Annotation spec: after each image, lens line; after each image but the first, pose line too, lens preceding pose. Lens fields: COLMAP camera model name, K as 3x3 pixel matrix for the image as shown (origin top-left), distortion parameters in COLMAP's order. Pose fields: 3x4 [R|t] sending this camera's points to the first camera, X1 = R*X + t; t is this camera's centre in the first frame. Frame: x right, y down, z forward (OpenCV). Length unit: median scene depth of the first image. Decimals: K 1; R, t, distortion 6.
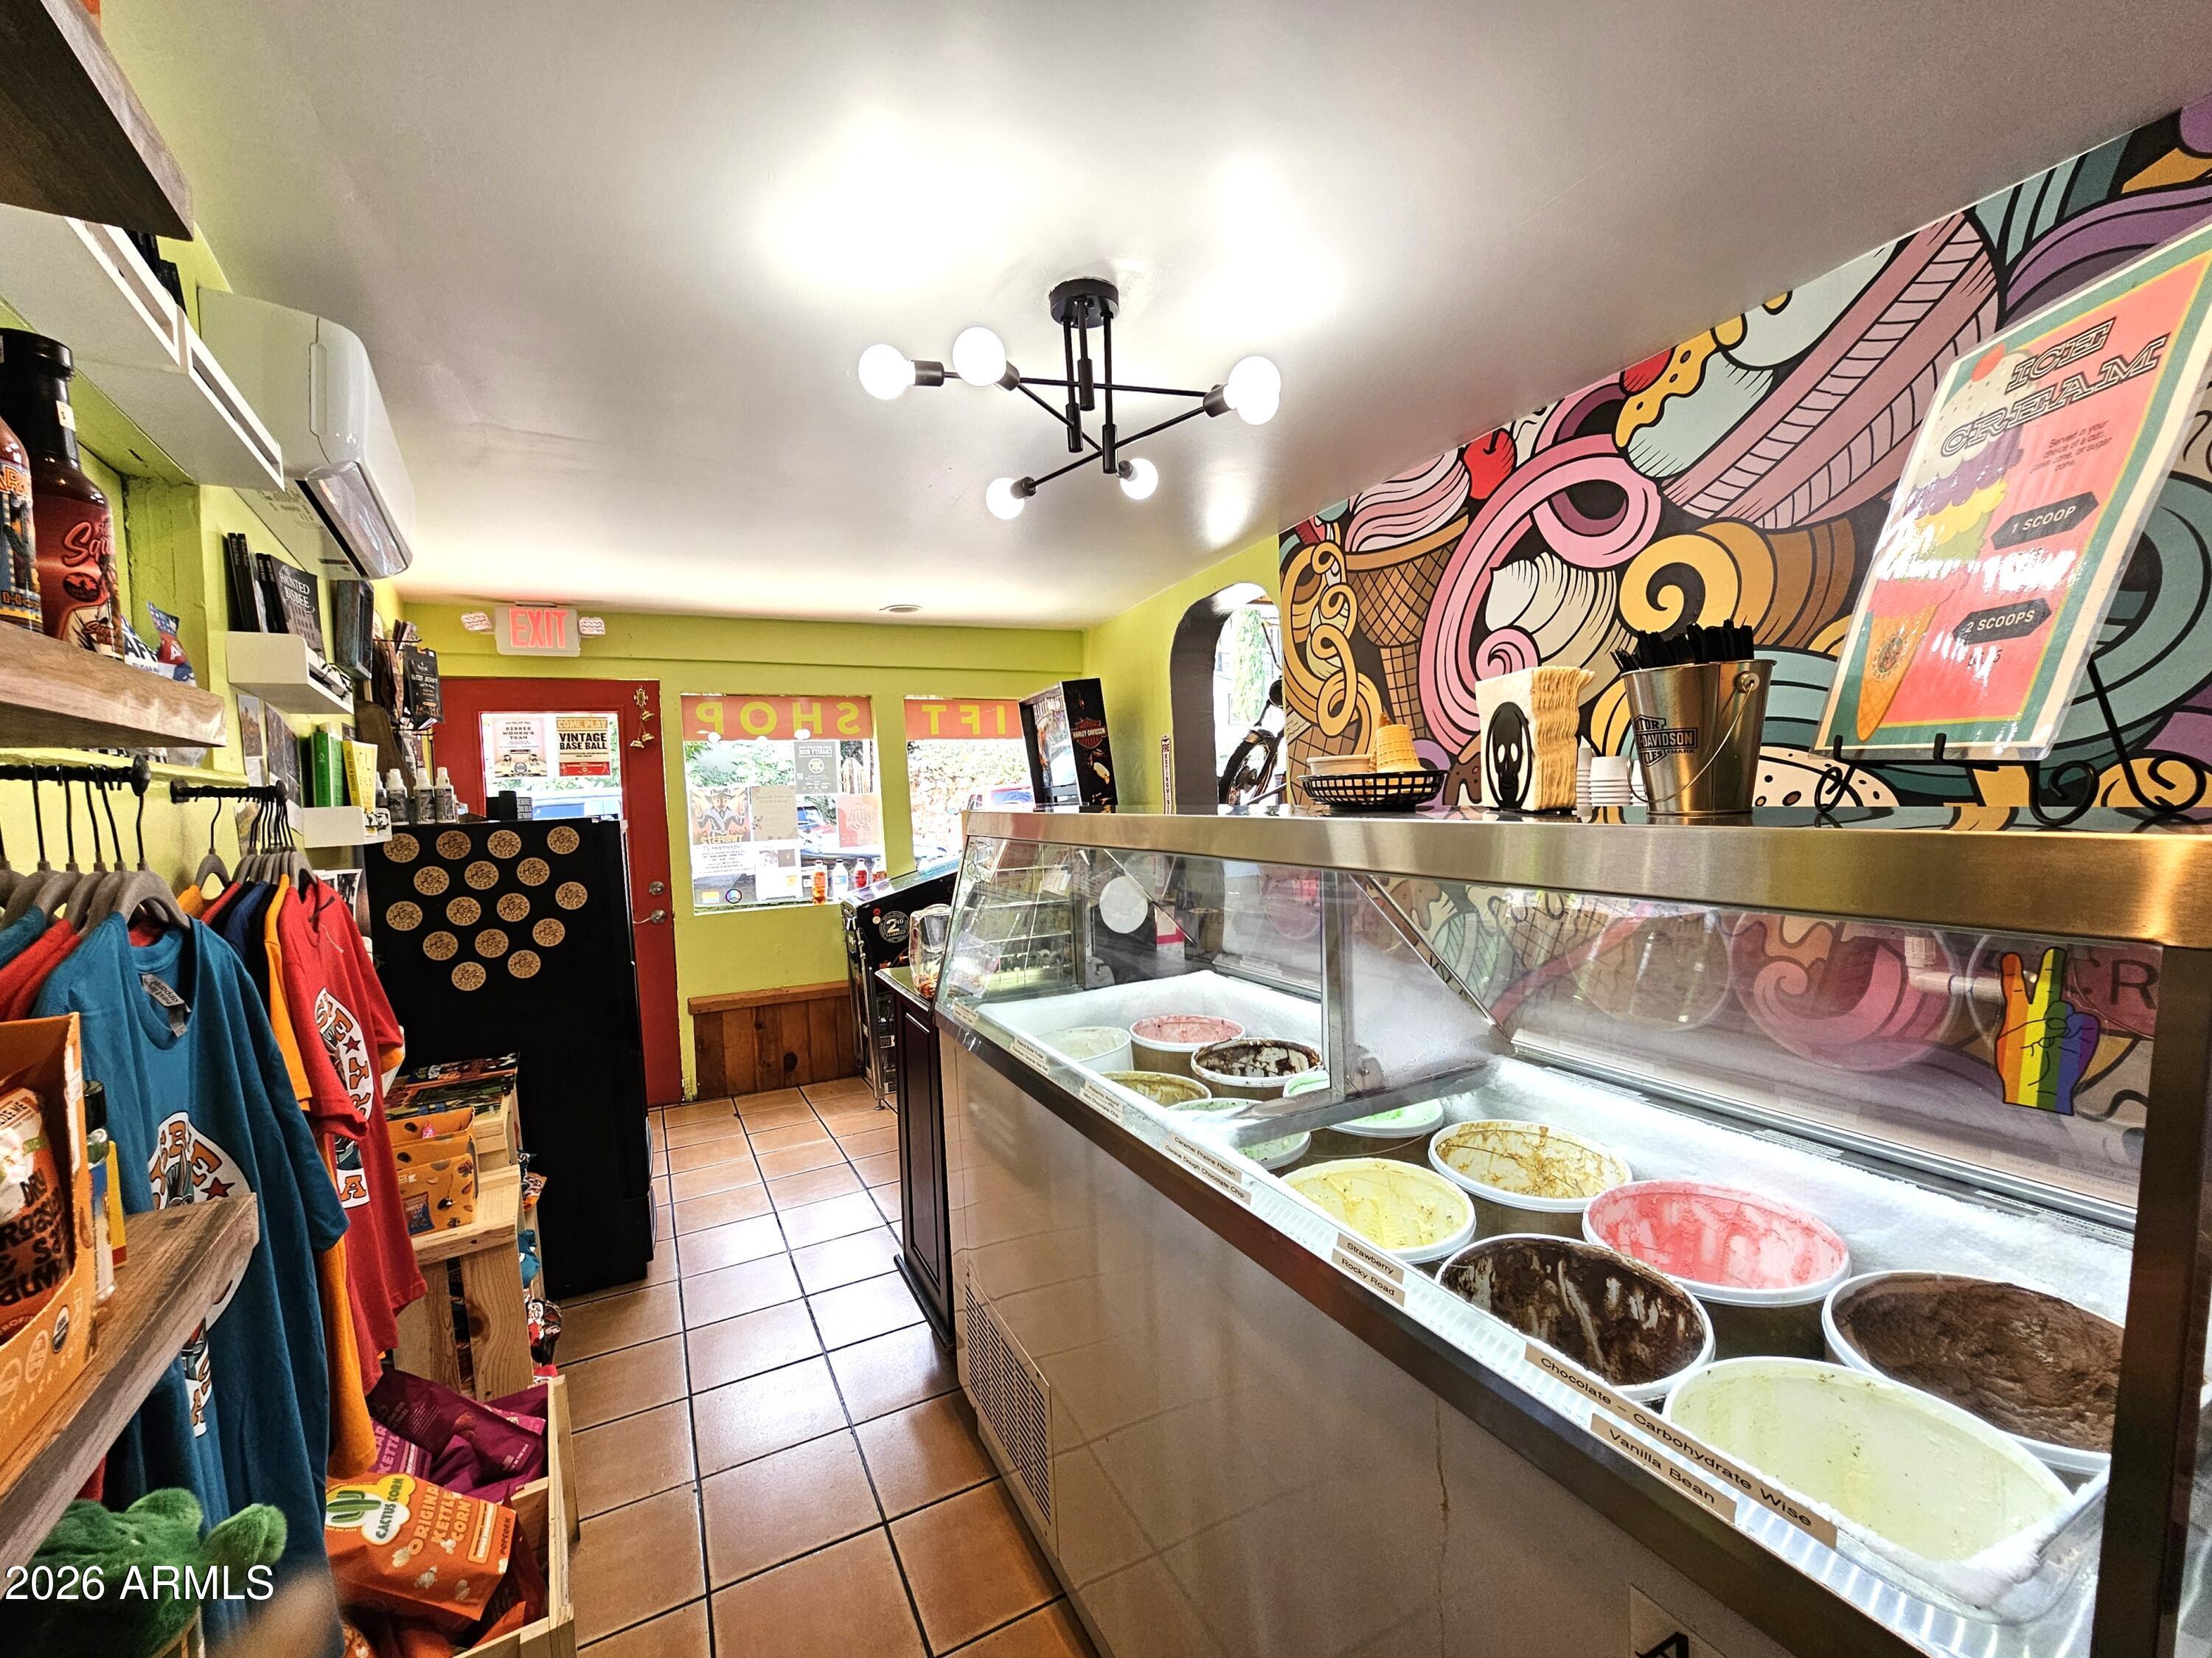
lens RADIAL K [[905.6, 0, 1099.6], [0, 905.6, 832.6], [0, 0, 1]] dist [-0.003750, -0.000518]
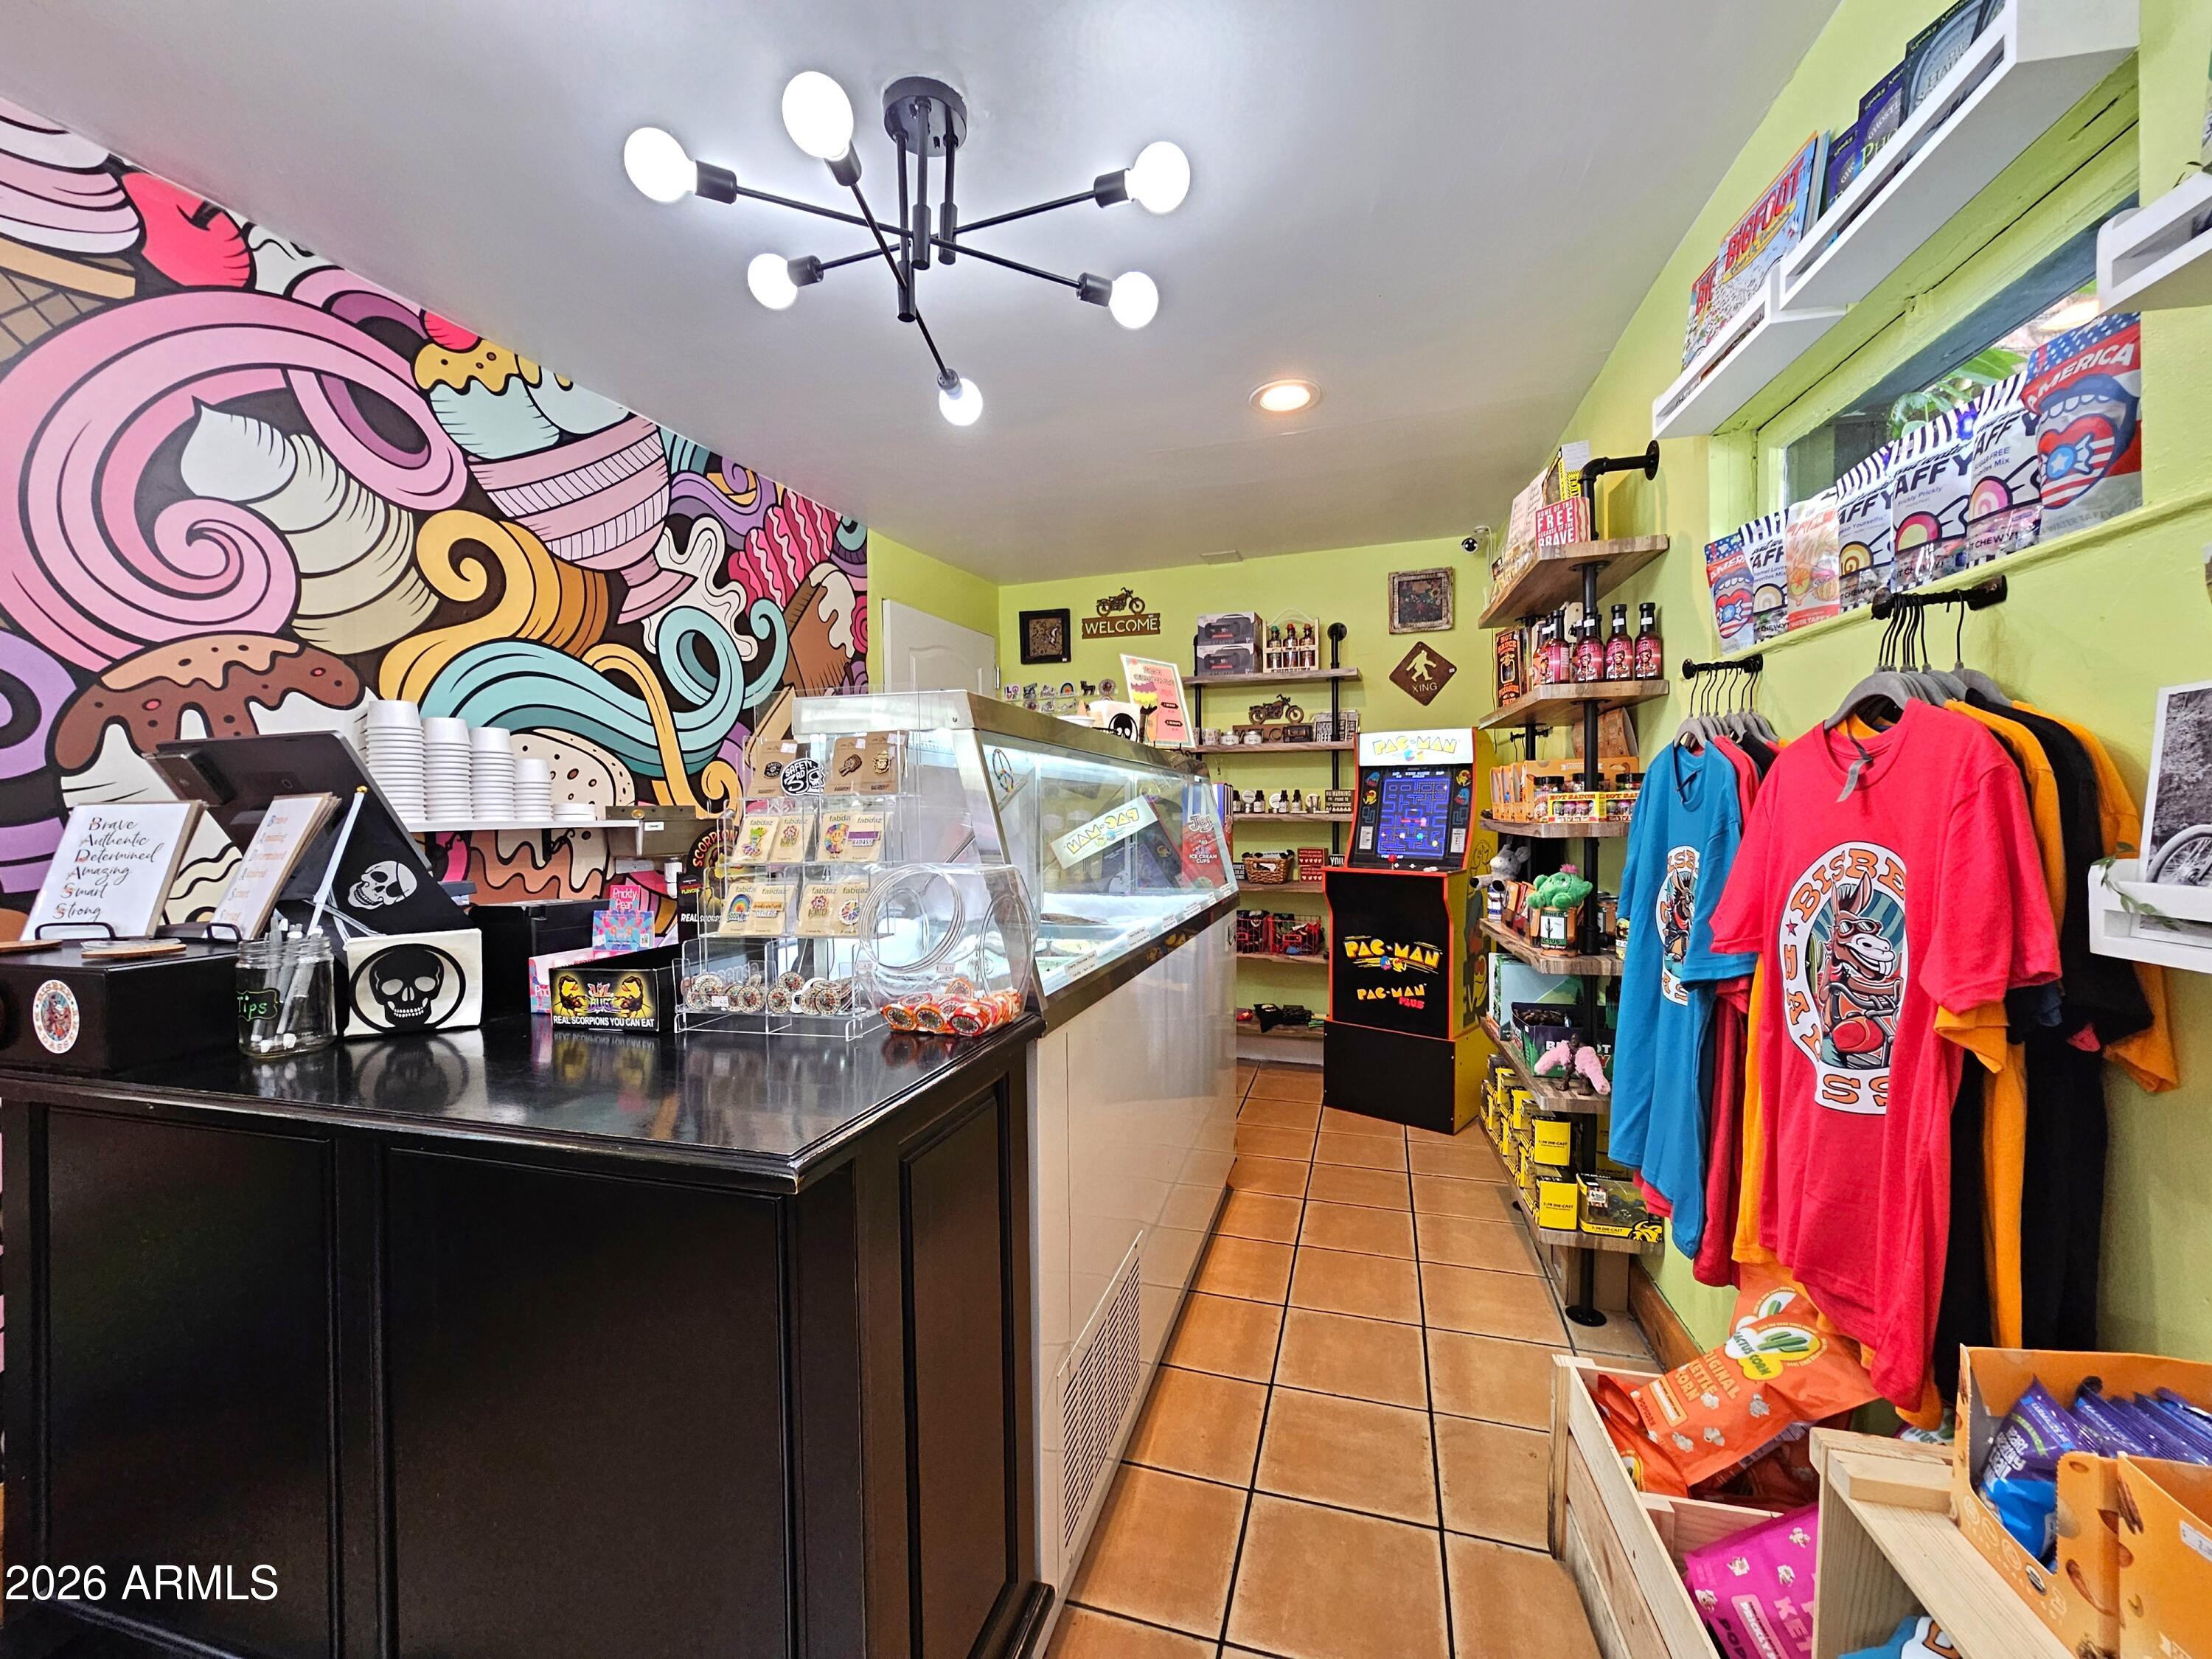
lens RADIAL K [[905.7, 0, 1099.6], [0, 905.7, 833.1], [0, 0, 1]] dist [-0.003750, -0.000518]
pose [[-0.720673, 0.033031, 0.692487, -0.543559], [0.070508, 0.997177, 0.025814, 0.053969], [-0.689680, 0.067429, -0.720968, 1.206421]]
